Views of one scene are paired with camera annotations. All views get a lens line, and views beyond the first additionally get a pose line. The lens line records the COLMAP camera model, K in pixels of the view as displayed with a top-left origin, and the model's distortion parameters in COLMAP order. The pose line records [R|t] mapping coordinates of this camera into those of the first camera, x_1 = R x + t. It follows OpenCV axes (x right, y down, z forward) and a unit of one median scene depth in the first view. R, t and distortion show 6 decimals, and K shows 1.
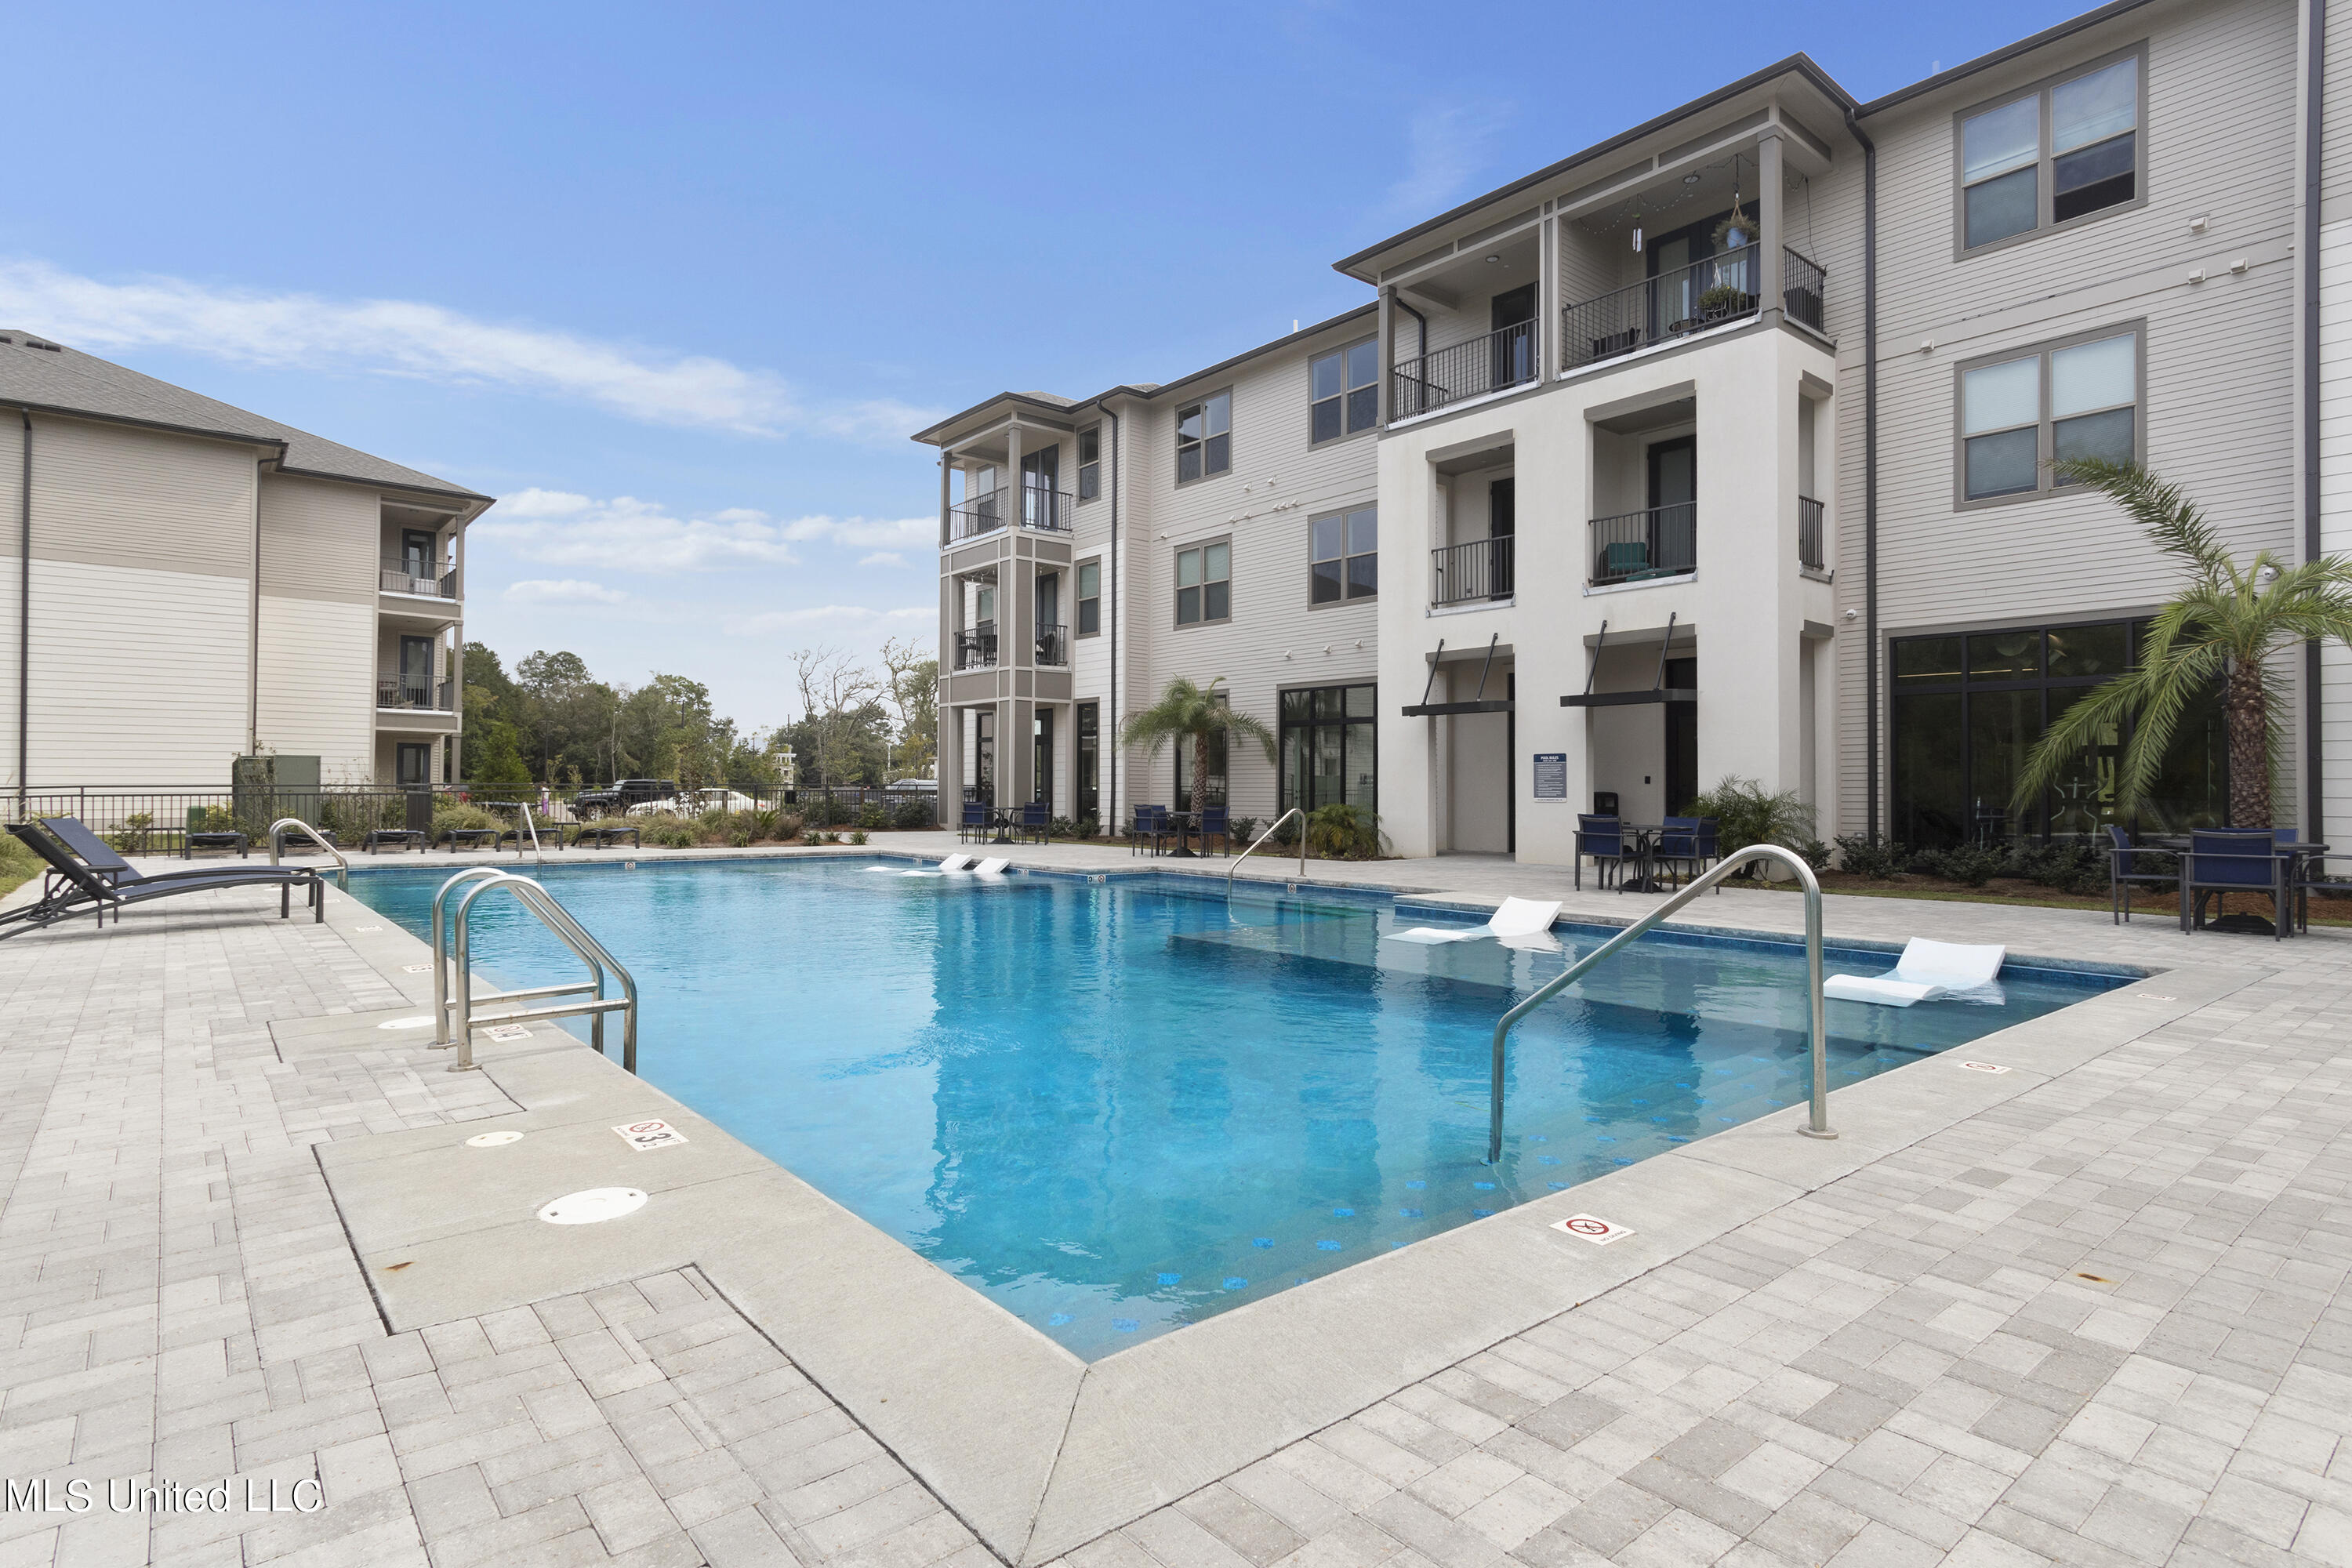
lens RADIAL K [[1224.6, 0, 1176.0], [0, 1224.6, 784.0], [0, 0, 1]] dist [-0.040708, 0.033762]
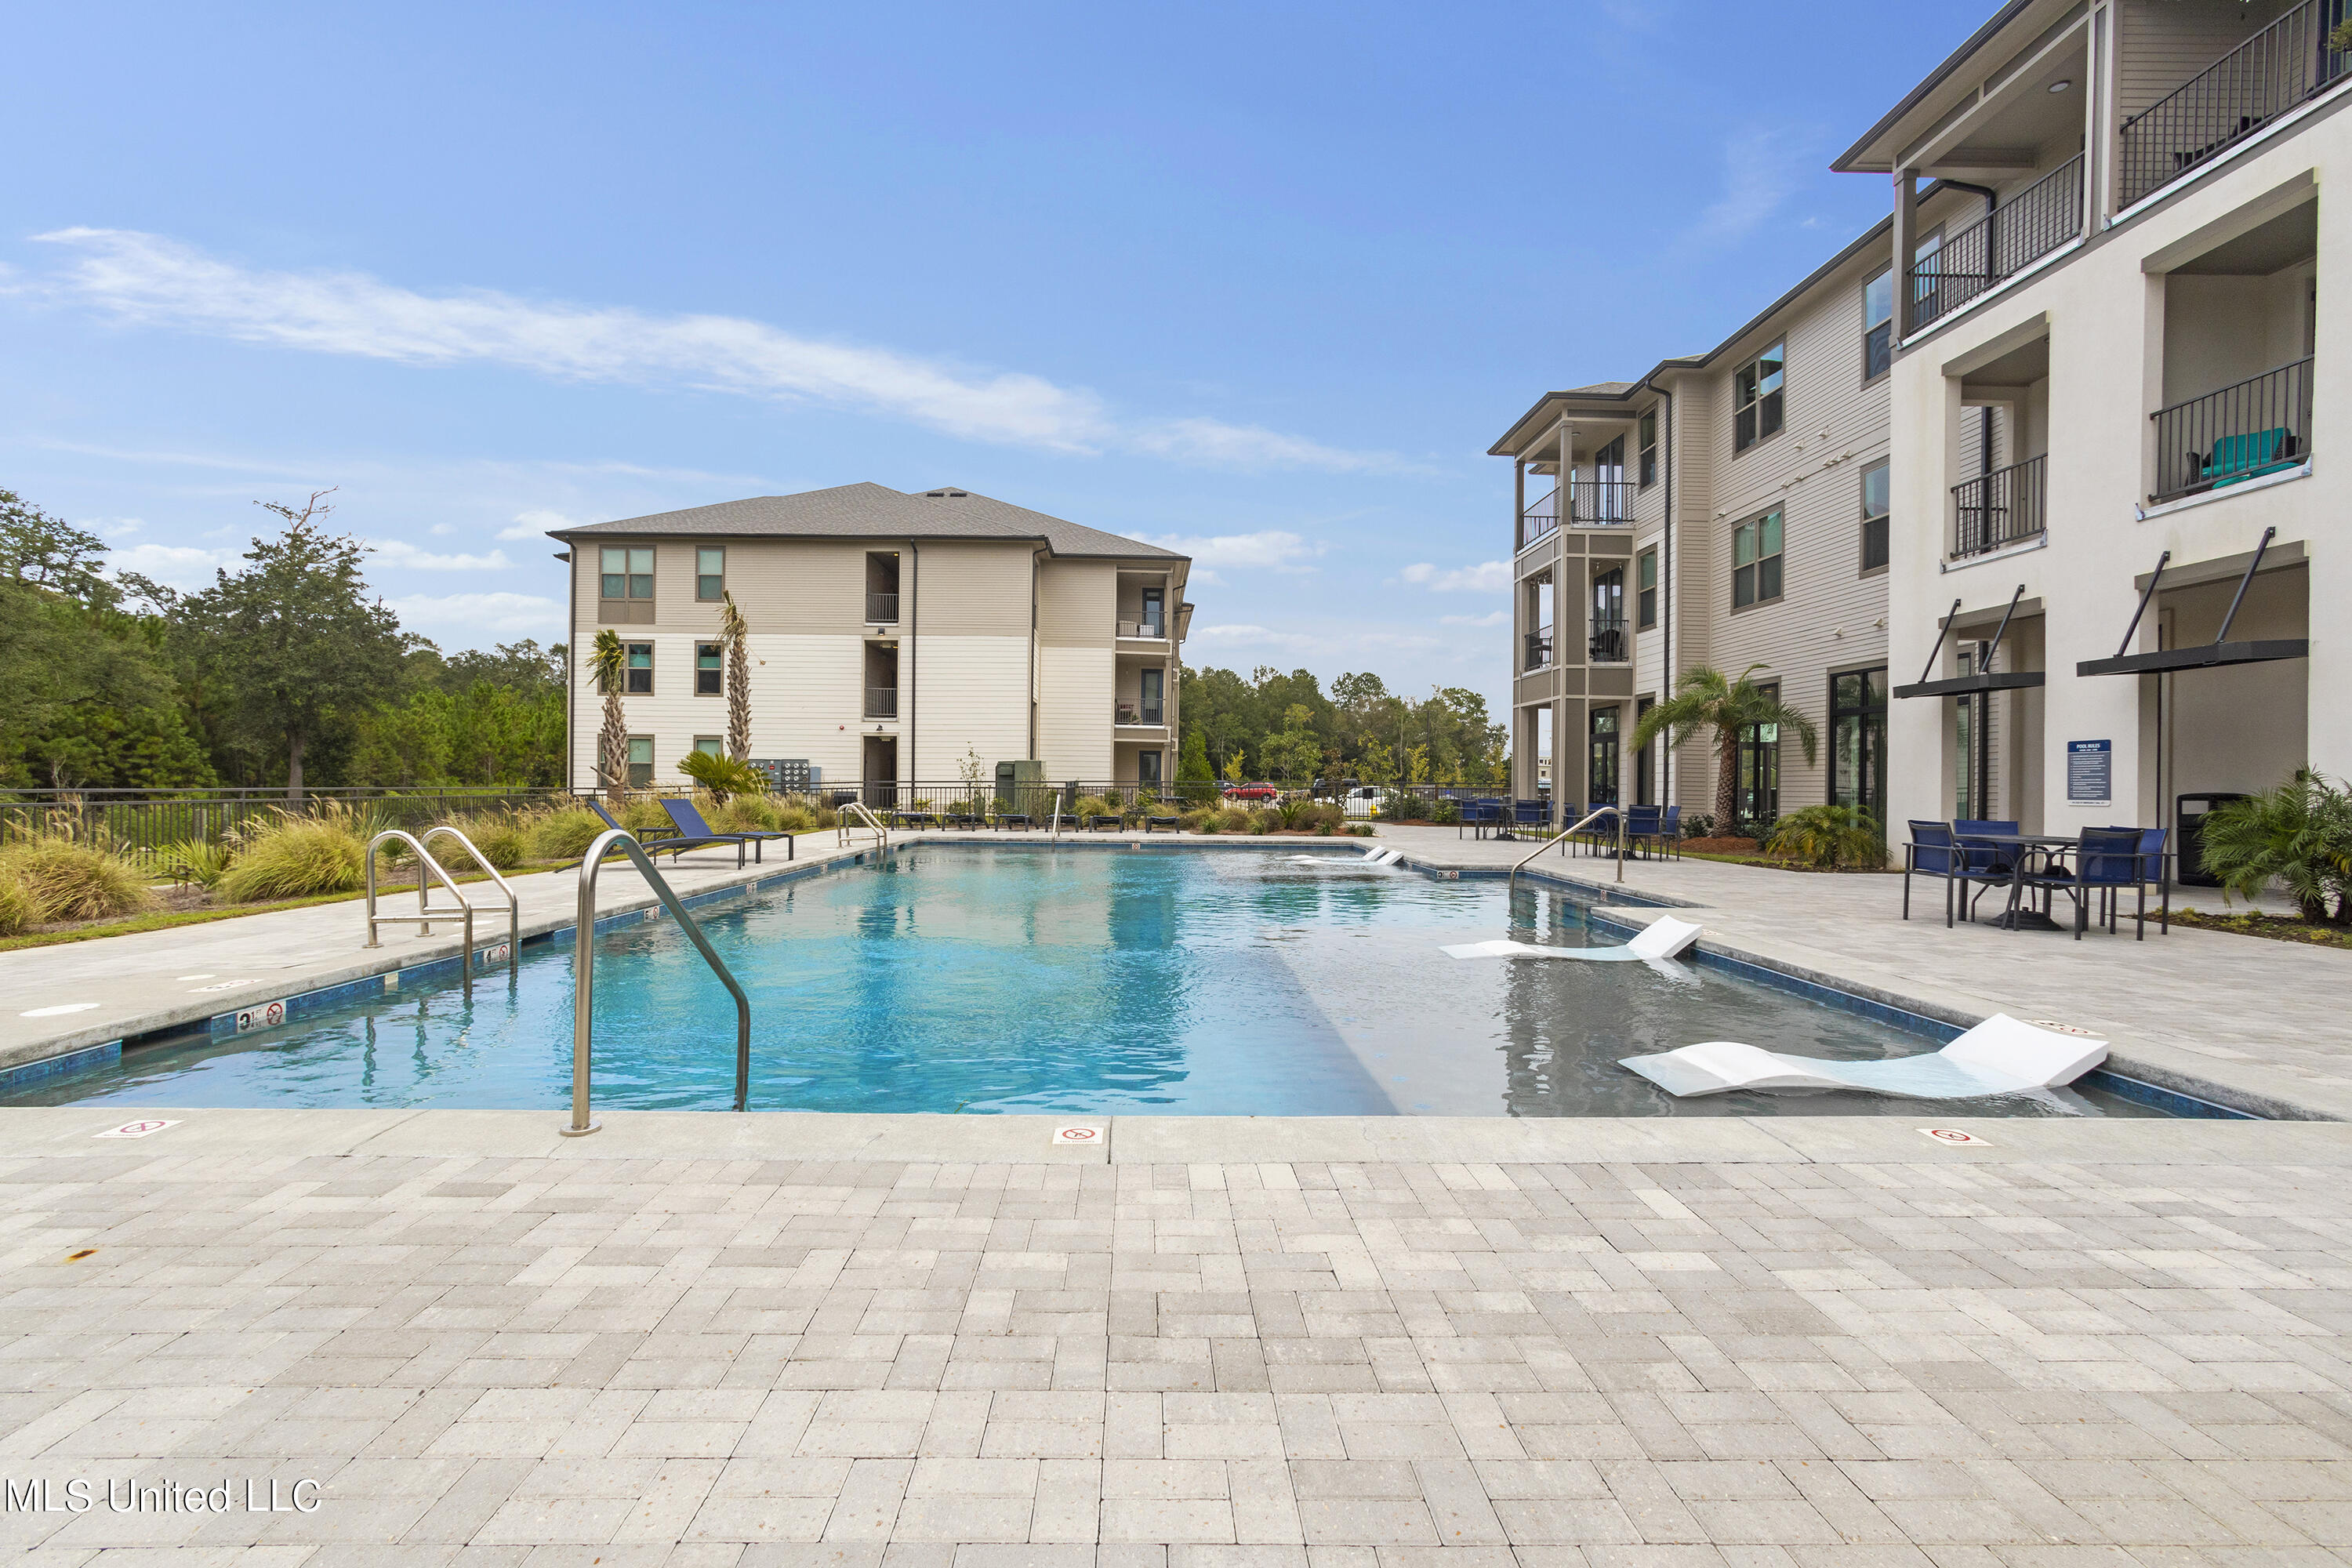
lens RADIAL K [[1128.7, 0, 1176.0], [0, 1128.7, 784.0], [0, 0, 1]] dist [-0.024692, 0.016634]
pose [[0.777429, 0.003250, -0.628962, 0.203000], [-0.003566, 0.999993, 0.000759, 0.001924], [0.628960, 0.001653, 0.777436, 0.085029]]
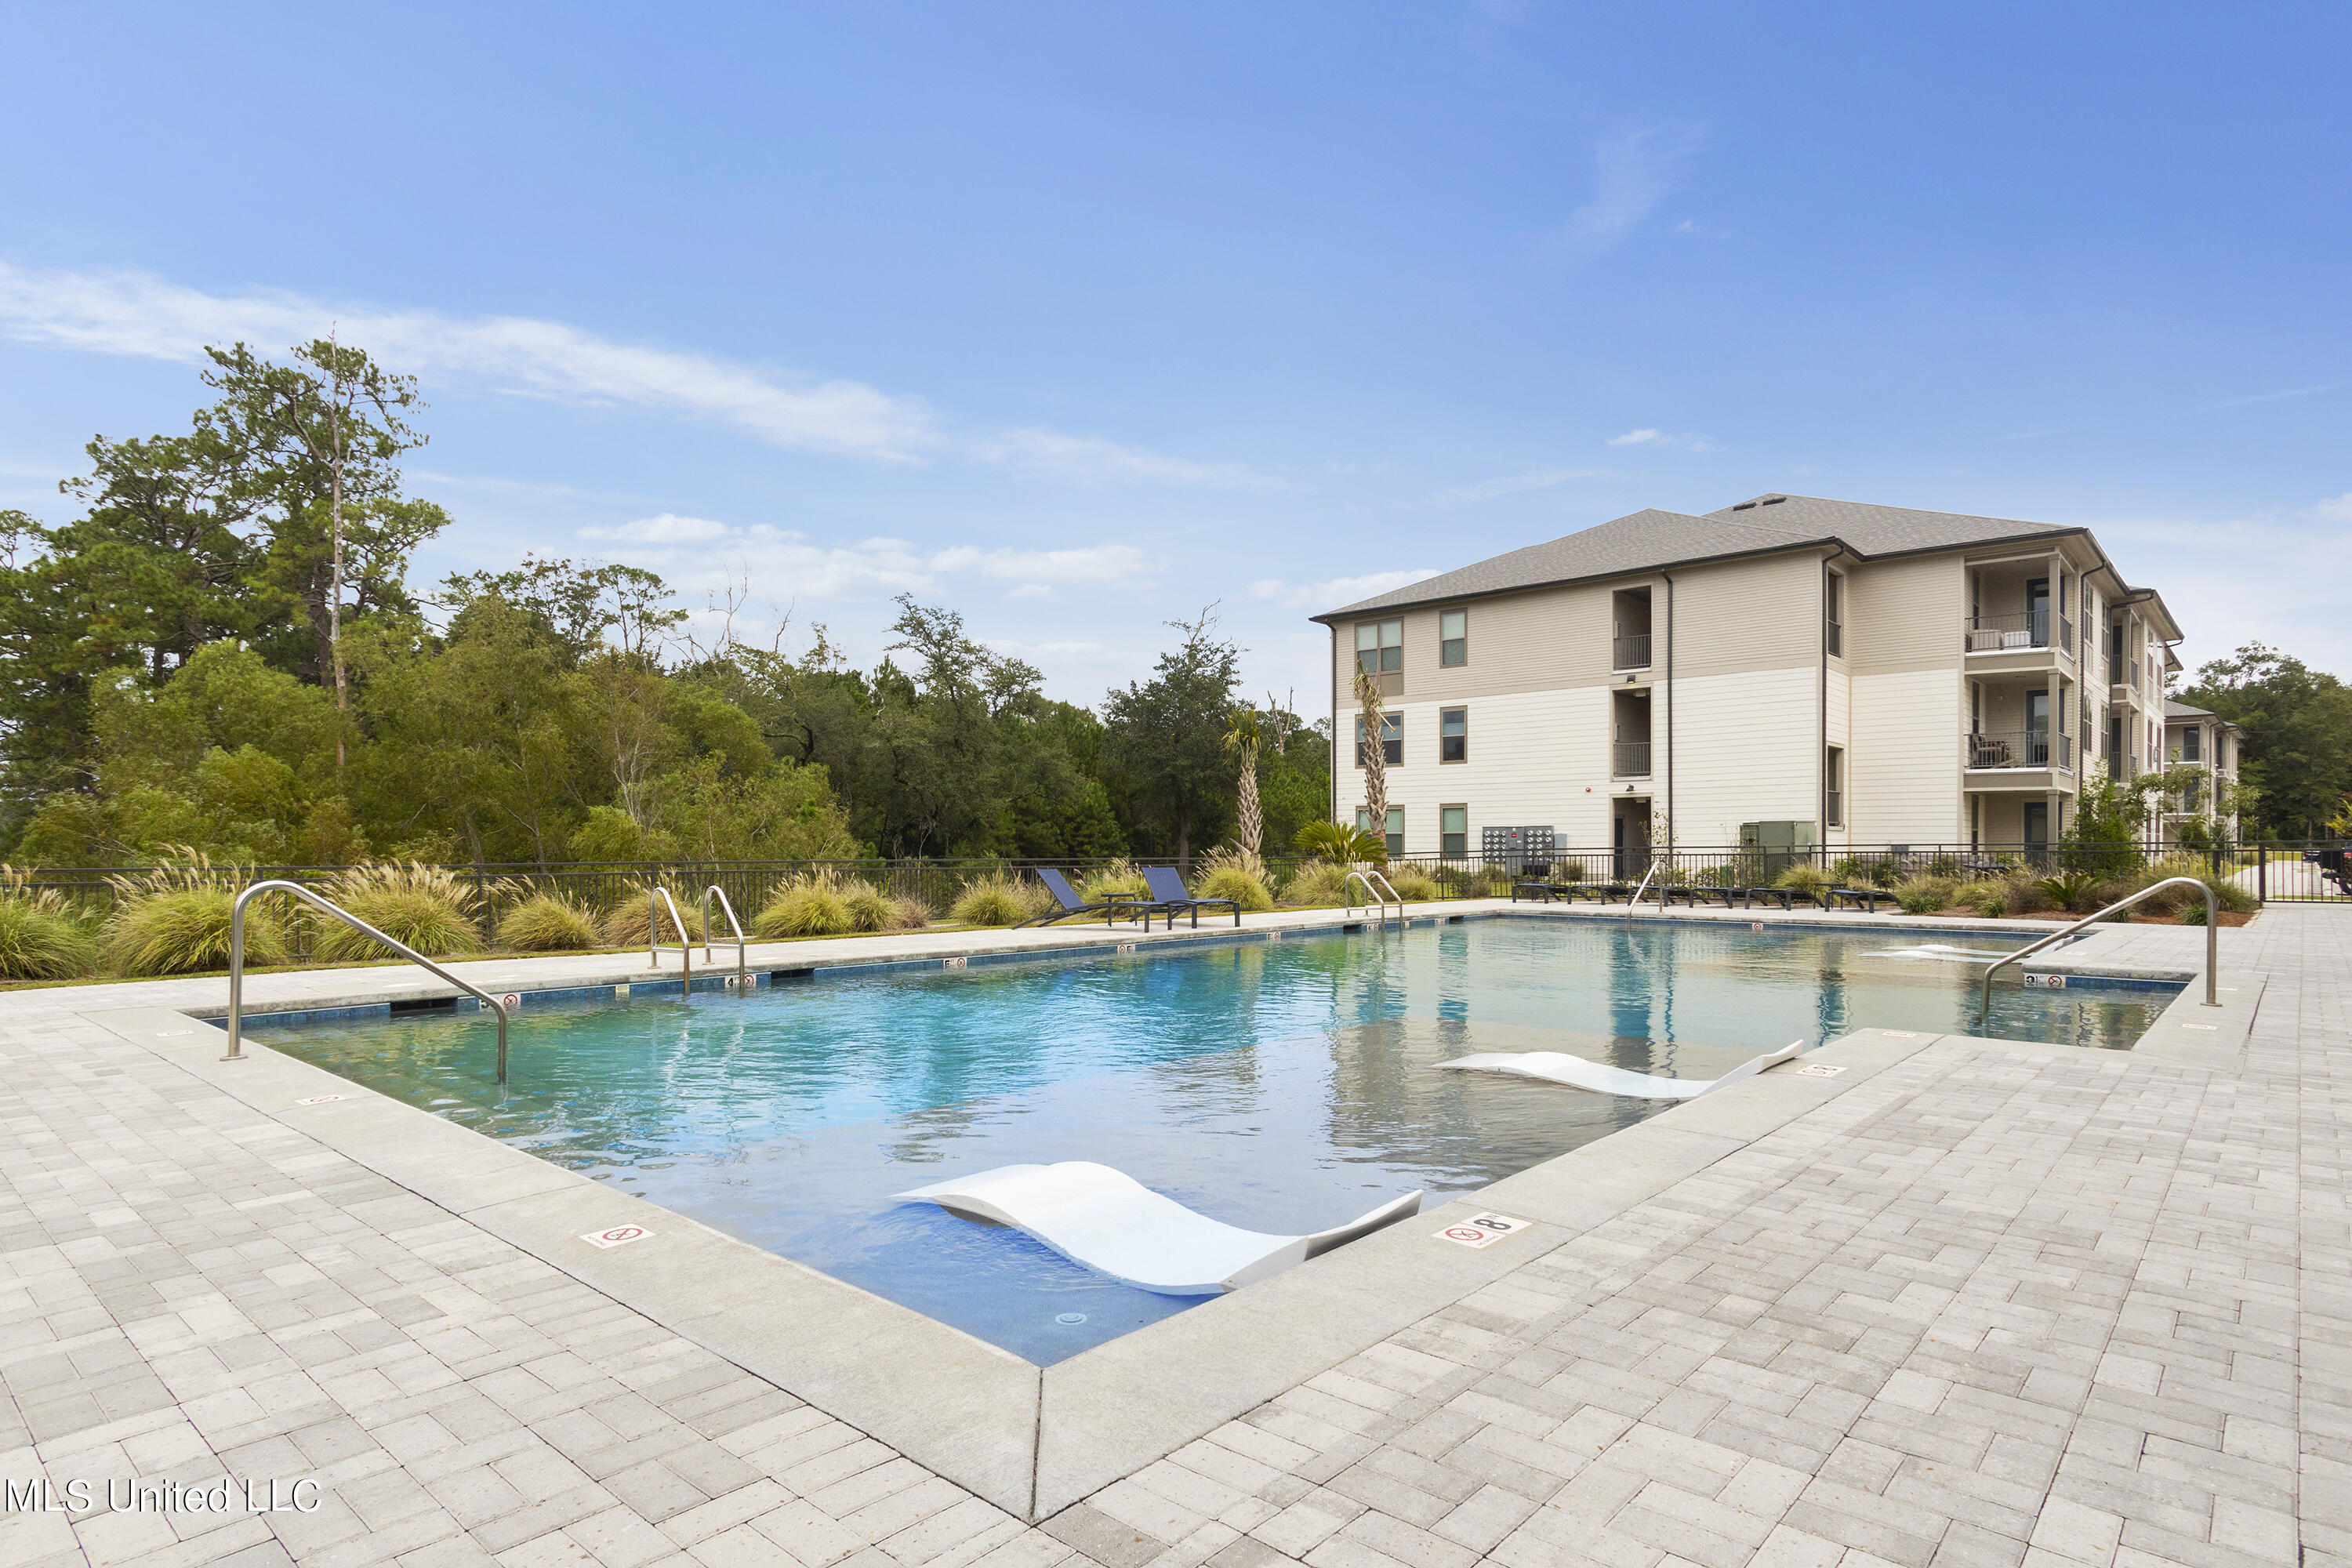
lens RADIAL K [[1240.5, 0, 1179.8], [0, 1240.5, 849.8], [0, 0, 1]] dist [0.001397, 0.000746]
pose [[0.143774, -0.004301, -0.989601, 0.301563], [0.006685, 0.999972, -0.003375, 0.003427], [0.989588, -0.006130, 0.143799, 0.241820]]
